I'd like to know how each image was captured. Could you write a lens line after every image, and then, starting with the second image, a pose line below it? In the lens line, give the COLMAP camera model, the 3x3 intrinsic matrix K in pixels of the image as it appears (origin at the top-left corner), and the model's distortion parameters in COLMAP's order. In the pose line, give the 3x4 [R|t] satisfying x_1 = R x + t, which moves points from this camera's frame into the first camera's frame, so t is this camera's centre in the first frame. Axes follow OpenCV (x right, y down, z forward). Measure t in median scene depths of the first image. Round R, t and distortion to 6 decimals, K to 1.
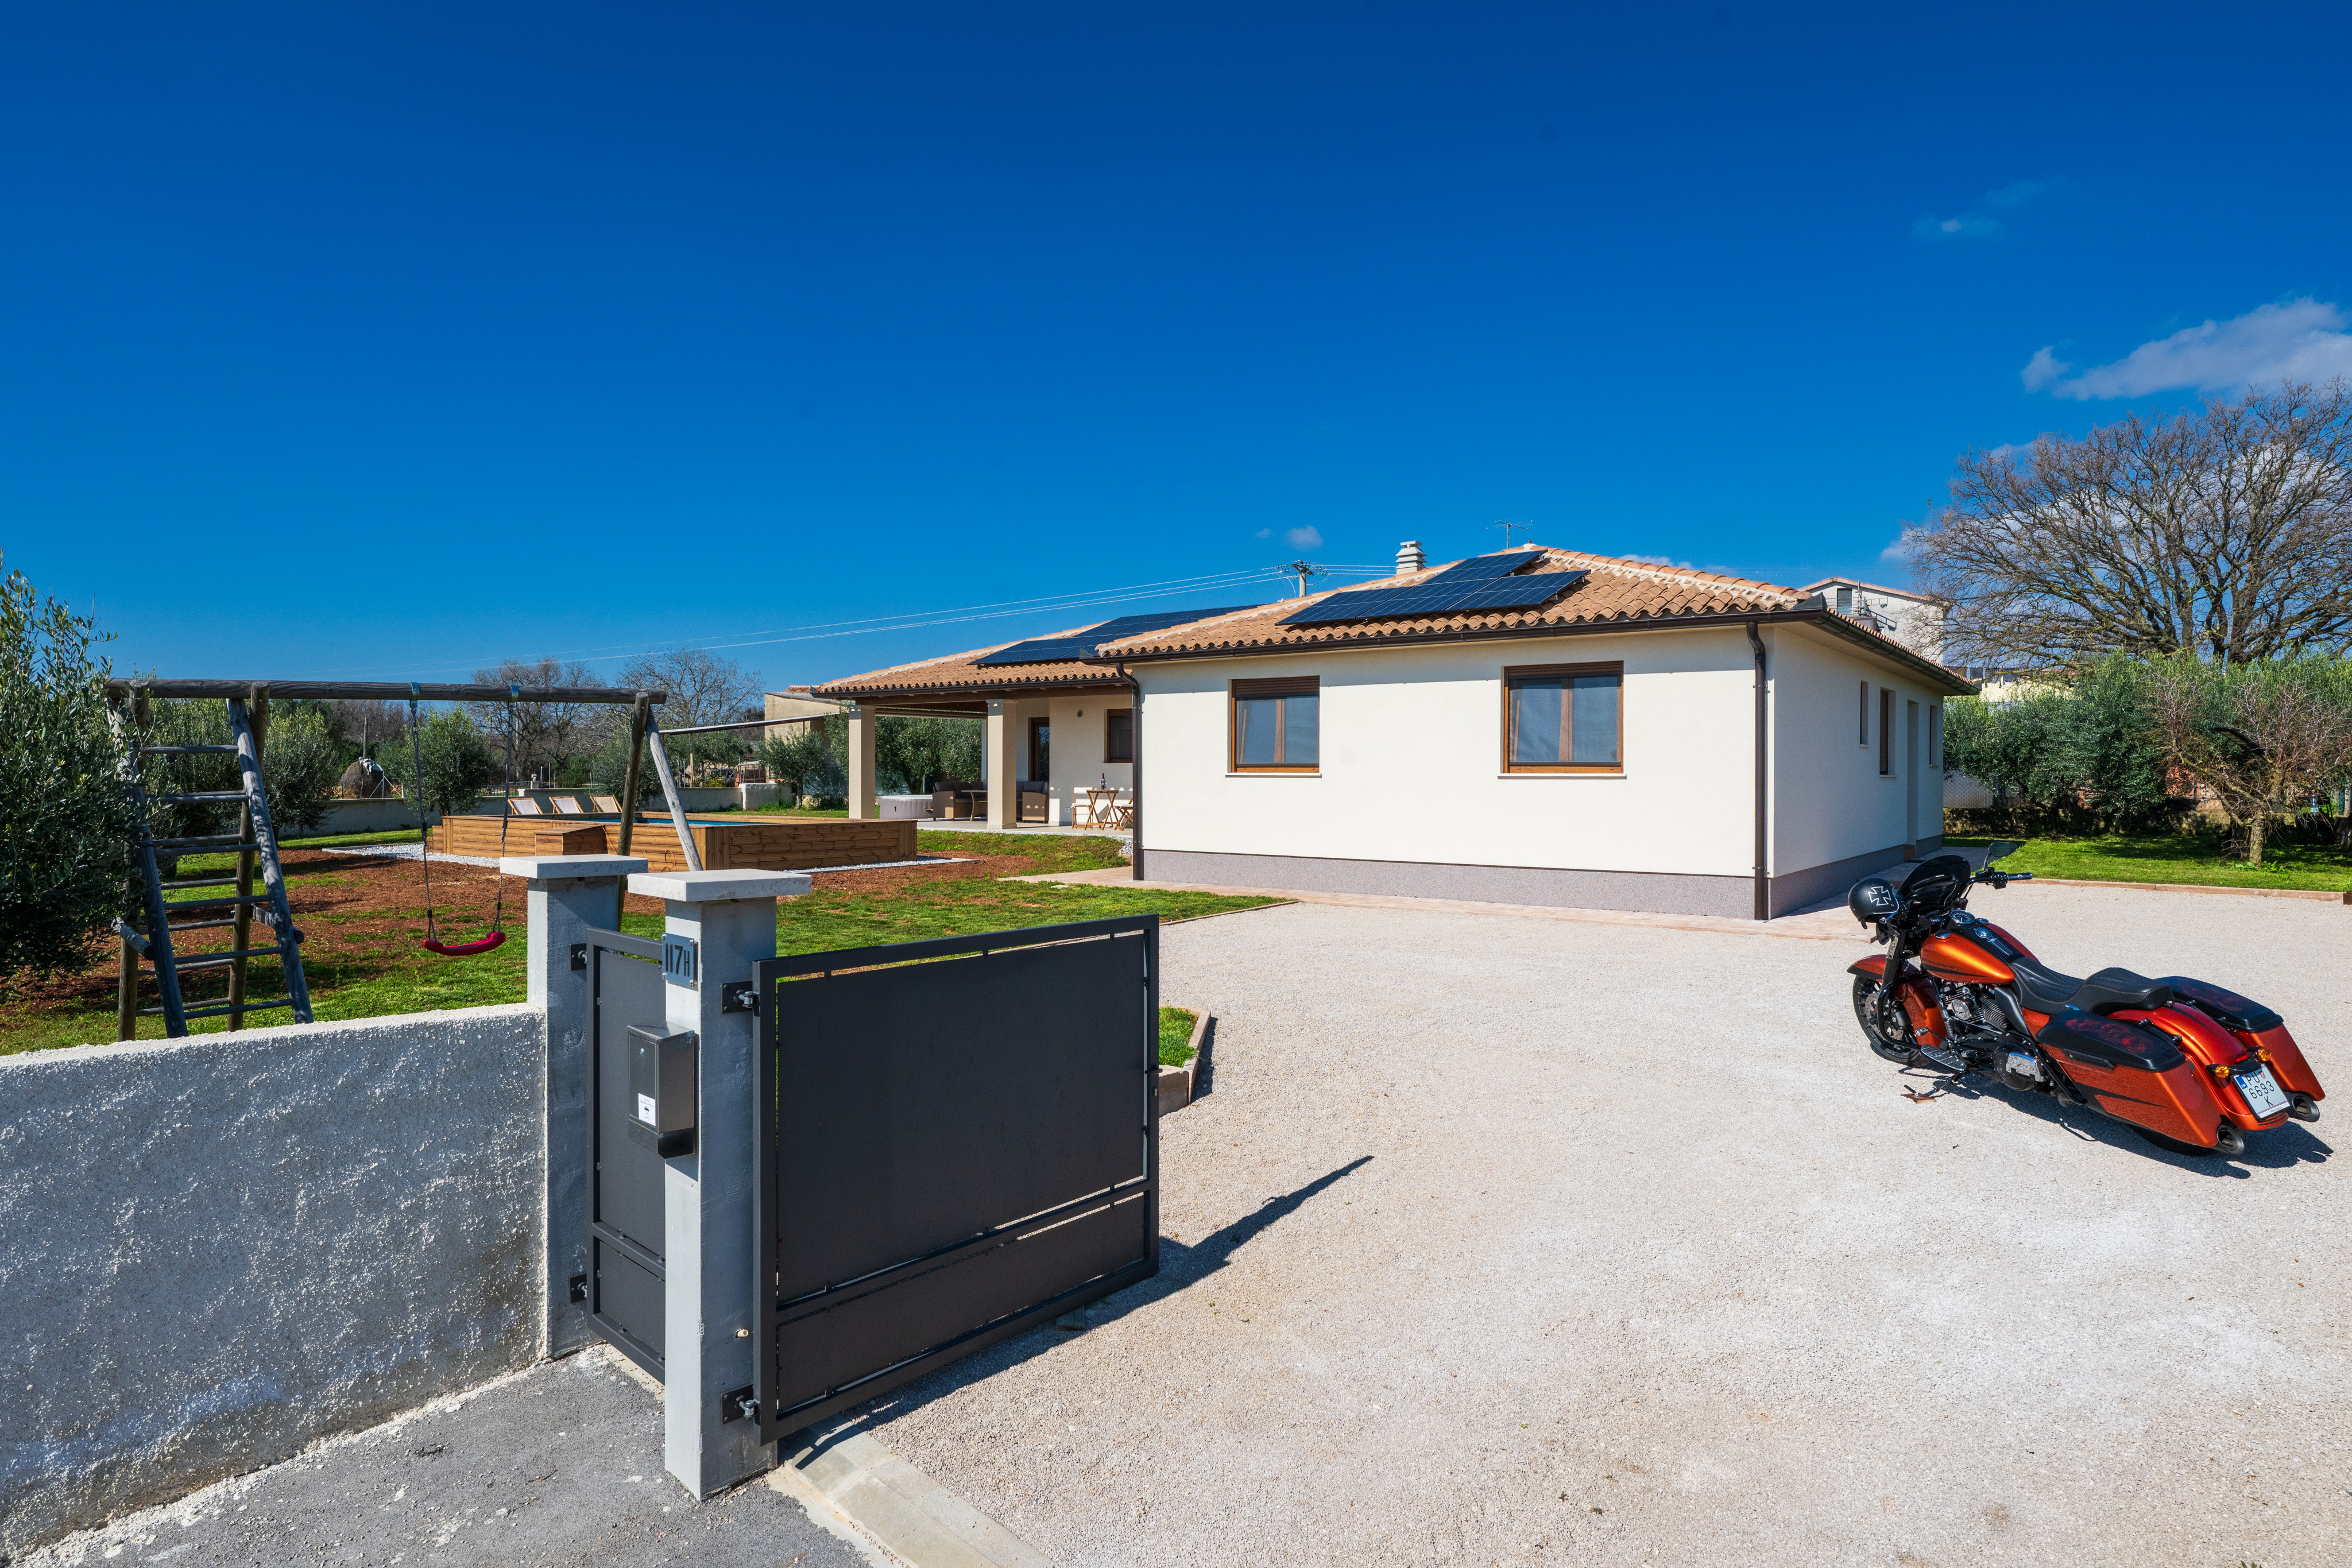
lens RADIAL K [[1317.7, 0, 1191.1], [0, 1317.7, 777.6], [0, 0, 1]] dist [-0.018755, -0.000088]
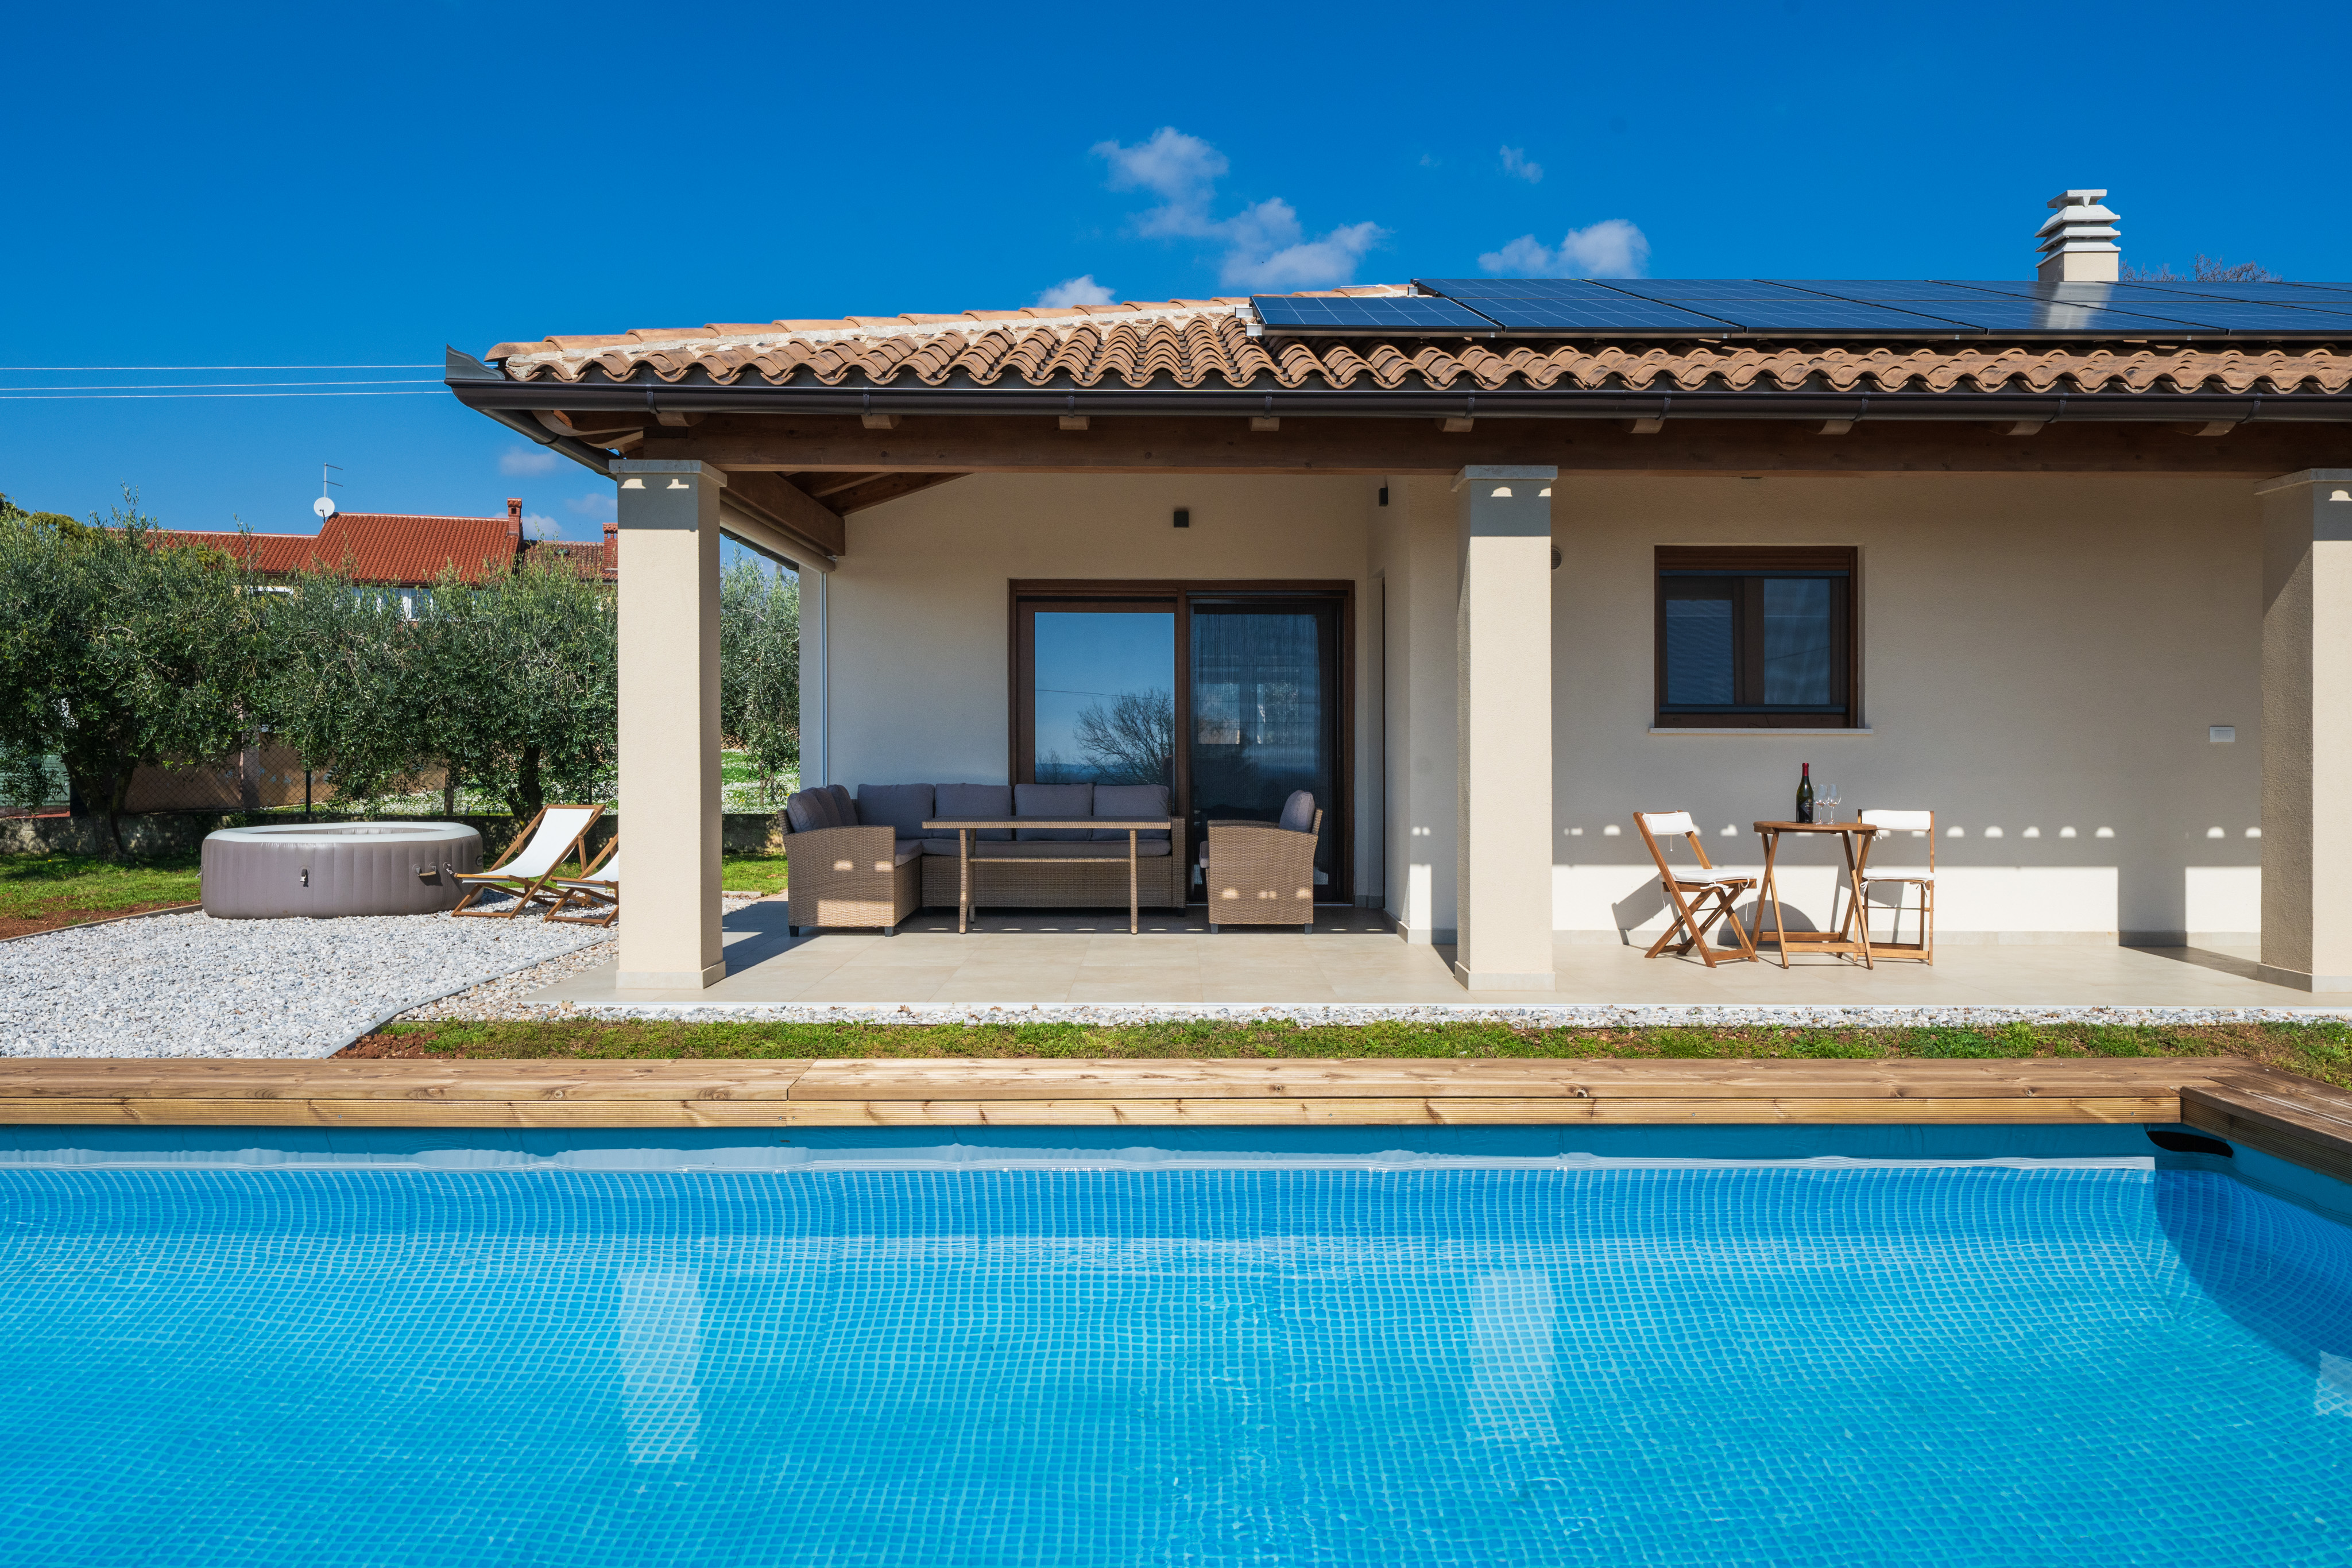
lens RADIAL K [[1666.0, 0, 1175.7], [0, 1666.0, 771.0], [0, 0, 1]] dist [0.011706, -0.008722]
pose [[0.808818, -0.004712, 0.588040, -0.430803], [-0.001306, 0.999951, 0.009810, -0.006120], [-0.588057, -0.008702, 0.808773, 0.874897]]
